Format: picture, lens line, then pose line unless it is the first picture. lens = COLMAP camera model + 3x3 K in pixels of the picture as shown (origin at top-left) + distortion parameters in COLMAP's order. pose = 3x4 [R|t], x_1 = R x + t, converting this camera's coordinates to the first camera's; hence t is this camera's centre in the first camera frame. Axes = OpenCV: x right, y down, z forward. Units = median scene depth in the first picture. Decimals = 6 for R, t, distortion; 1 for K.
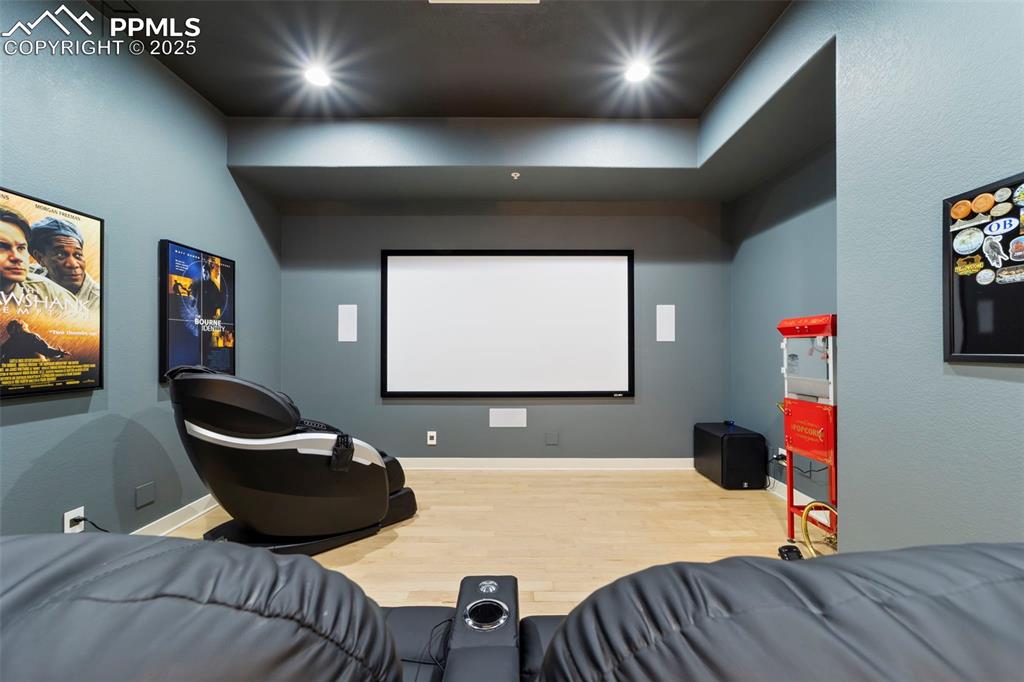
lens RADIAL K [[393.8, 0, 513.9], [0, 393.8, 346.0], [0, 0, 1]] dist [-0.016046, 0.006983]
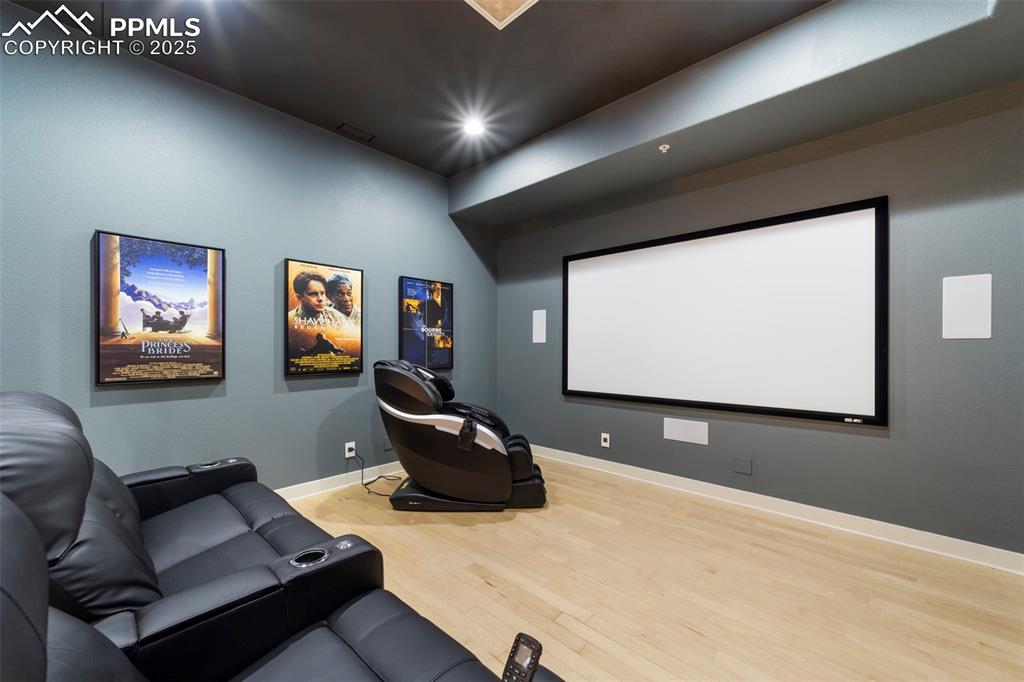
lens RADIAL K [[393.8, 0, 509.7], [0, 393.8, 347.7], [0, 0, 1]] dist [-0.016046, 0.006983]
pose [[0.727534, 0.001341, -0.686070, 0.393273], [0.000928, 0.999995, 0.002938, -0.000839], [0.686071, -0.002774, 0.727530, 0.161916]]
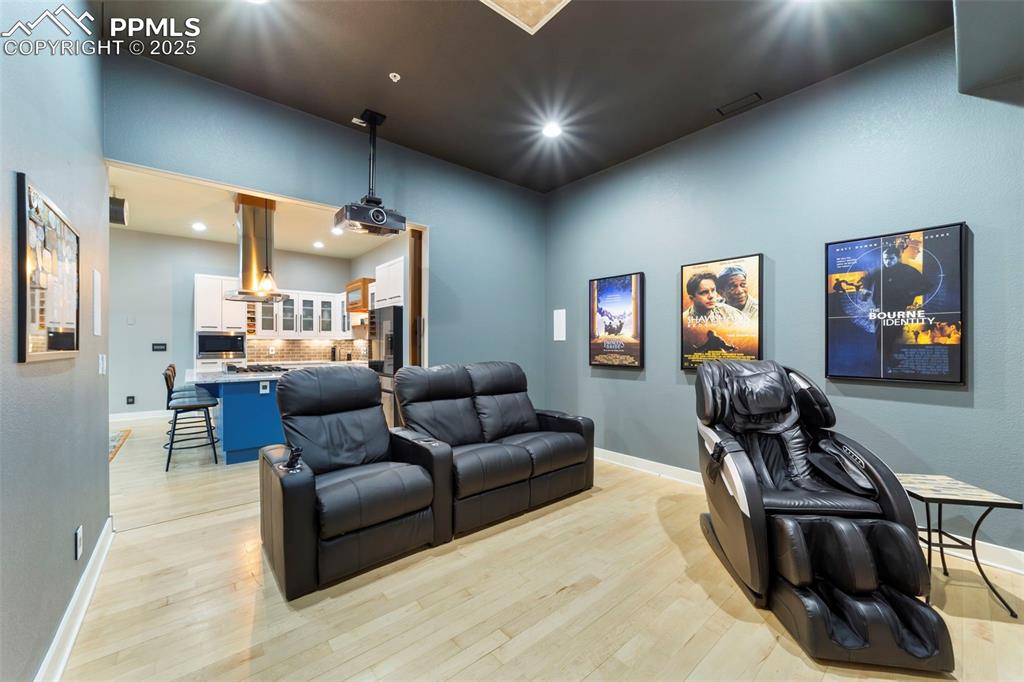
lens RADIAL K [[393.8, 0, 518.3], [0, 393.8, 343.2], [0, 0, 1]] dist [-0.016046, 0.006983]
pose [[-0.760763, 0.000067, -0.649030, 0.384789], [0.004100, 0.999981, -0.004702, 0.000891], [0.649017, -0.006239, -0.760748, 1.108011]]
